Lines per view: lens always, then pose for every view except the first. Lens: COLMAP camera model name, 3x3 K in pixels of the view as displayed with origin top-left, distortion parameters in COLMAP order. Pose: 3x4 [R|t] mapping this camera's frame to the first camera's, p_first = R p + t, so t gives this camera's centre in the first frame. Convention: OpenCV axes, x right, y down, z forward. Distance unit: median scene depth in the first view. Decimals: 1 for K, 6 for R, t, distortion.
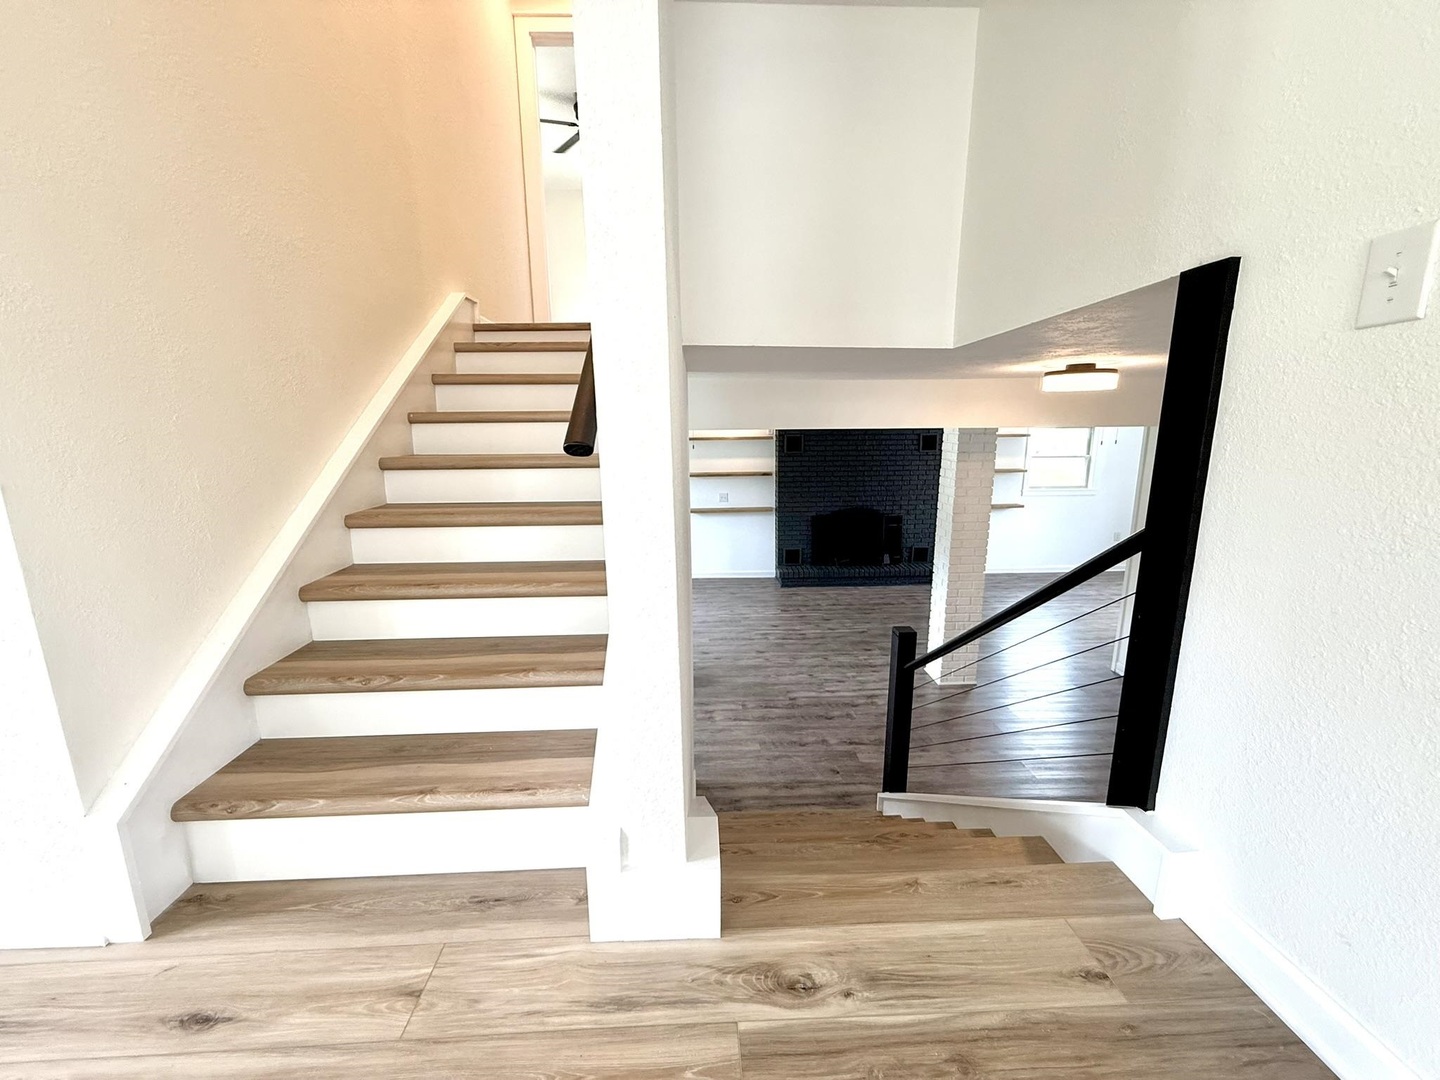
lens RADIAL K [[574.9, 0, 714.9], [0, 574.9, 540.0], [0, 0, 1]] dist [-0.001420, 0.000482]
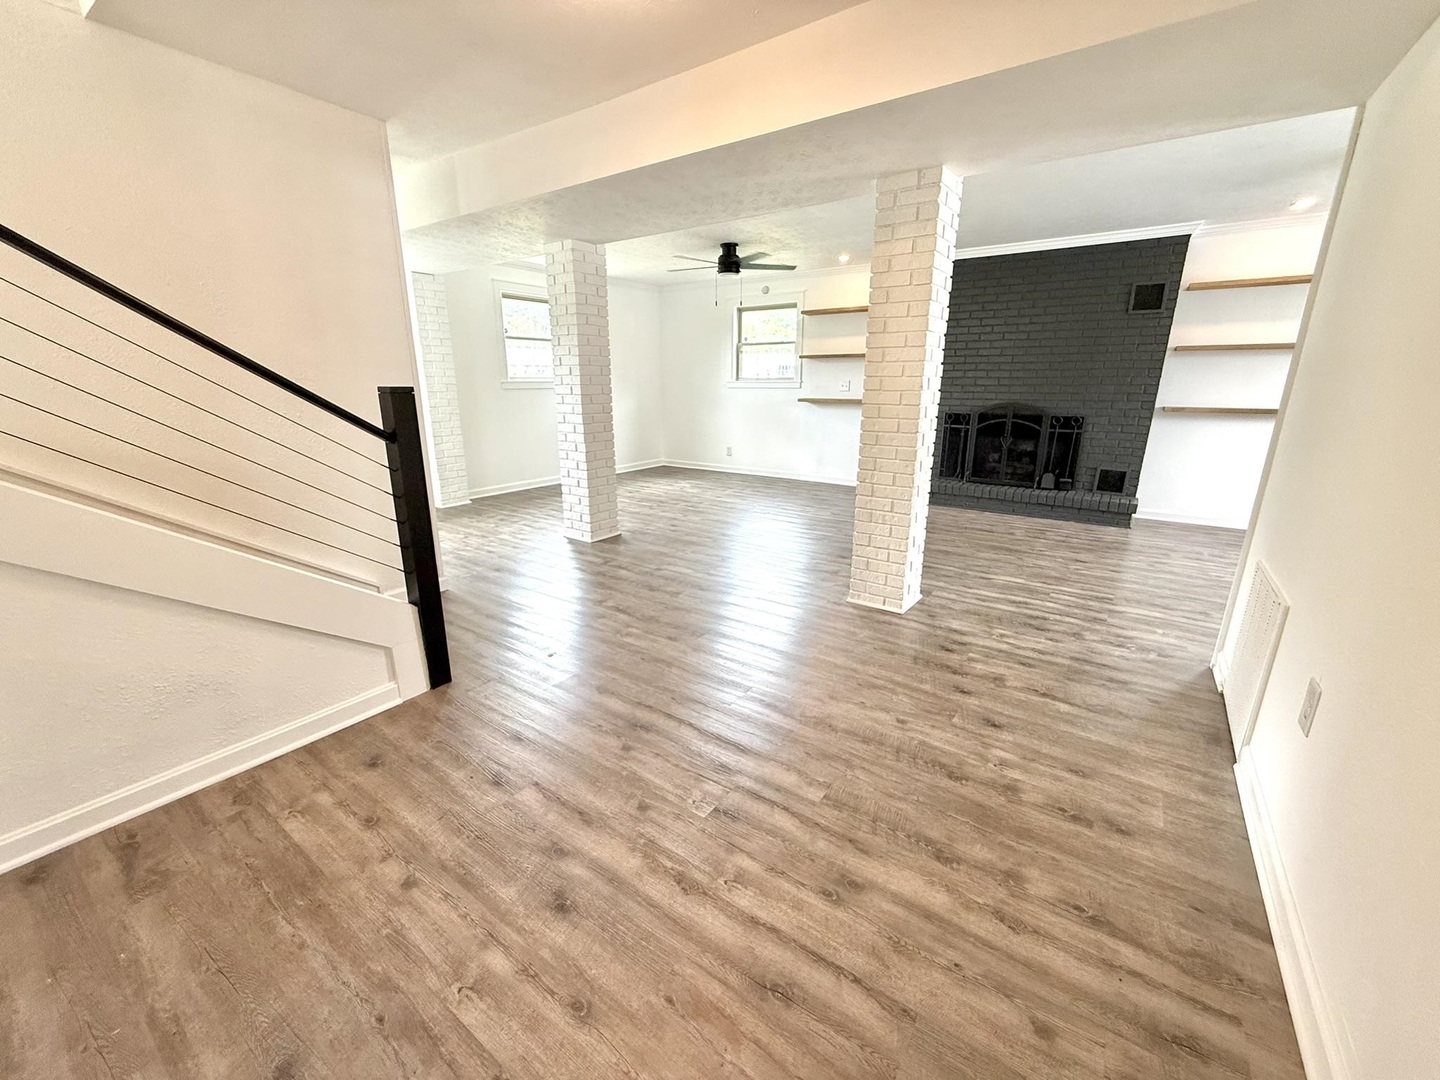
lens RADIAL K [[584.3, 0, 717.4], [0, 584.3, 523.6], [0, 0, 1]] dist [0.023055, 0.000086]
pose [[0.798354, 0.158597, -0.580928, 0.408281], [-0.130729, 0.987335, 0.089891, 0.073049], [0.587827, 0.004179, 0.808976, 0.213980]]
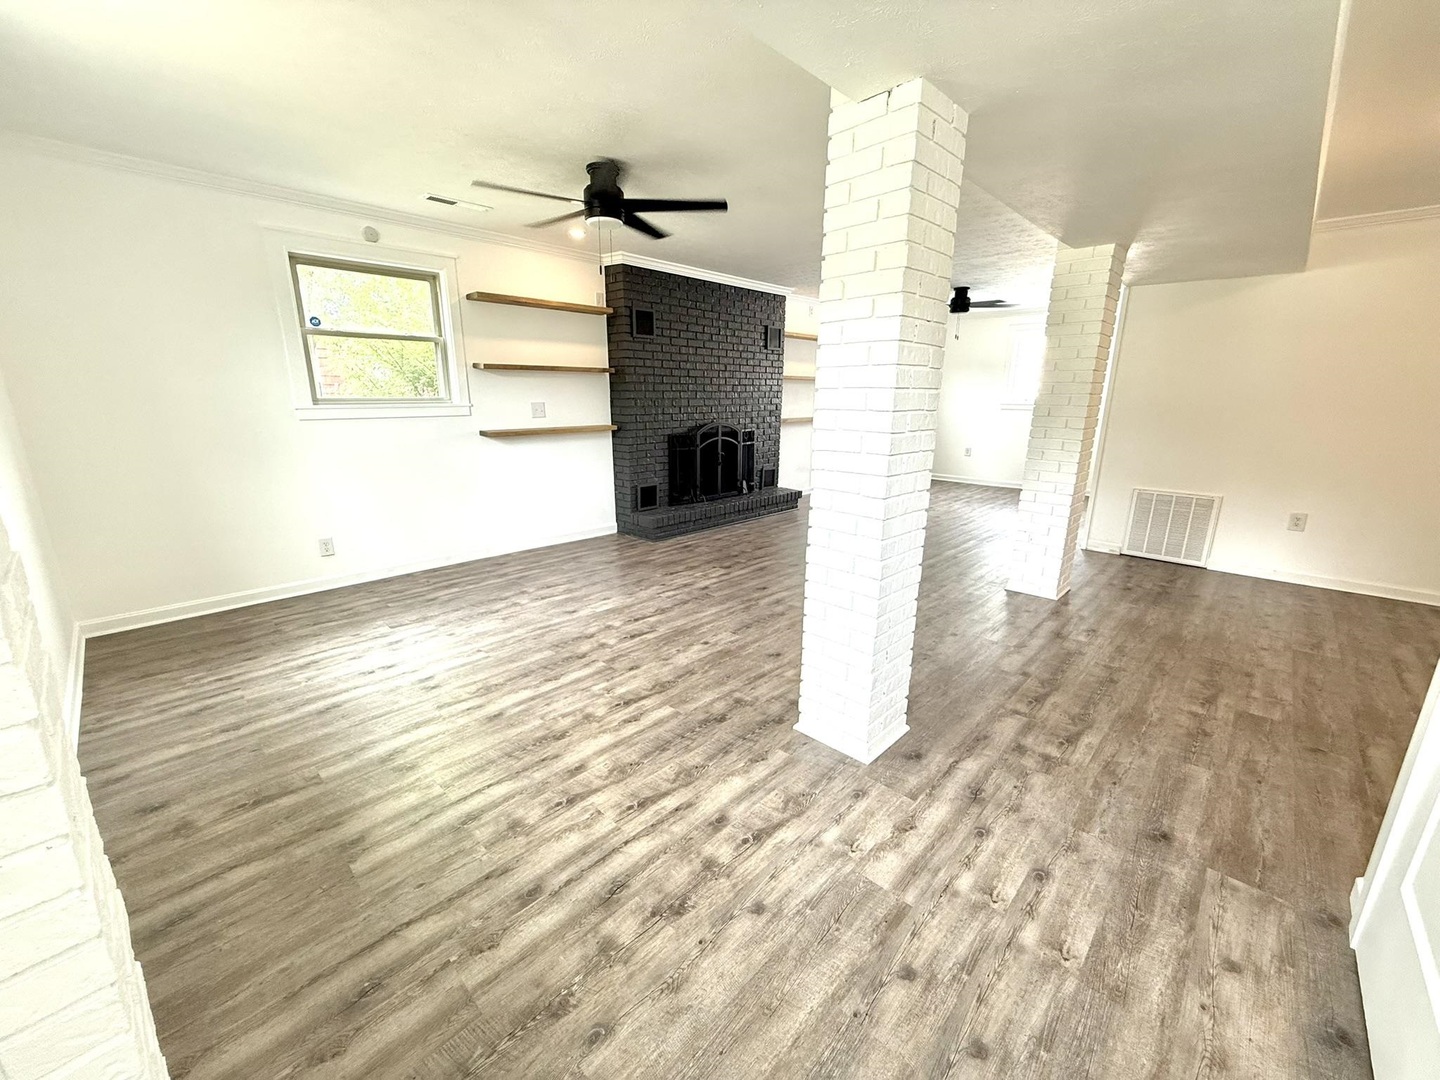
lens RADIAL K [[574.9, 0, 714.9], [0, 574.9, 540.0], [0, 0, 1]] dist [-0.001420, 0.000482]
pose [[0.716077, -0.156608, 0.680226, -0.286068], [0.123674, 0.987554, 0.097171, 0.023955], [-0.686978, 0.014544, 0.726533, 0.465207]]
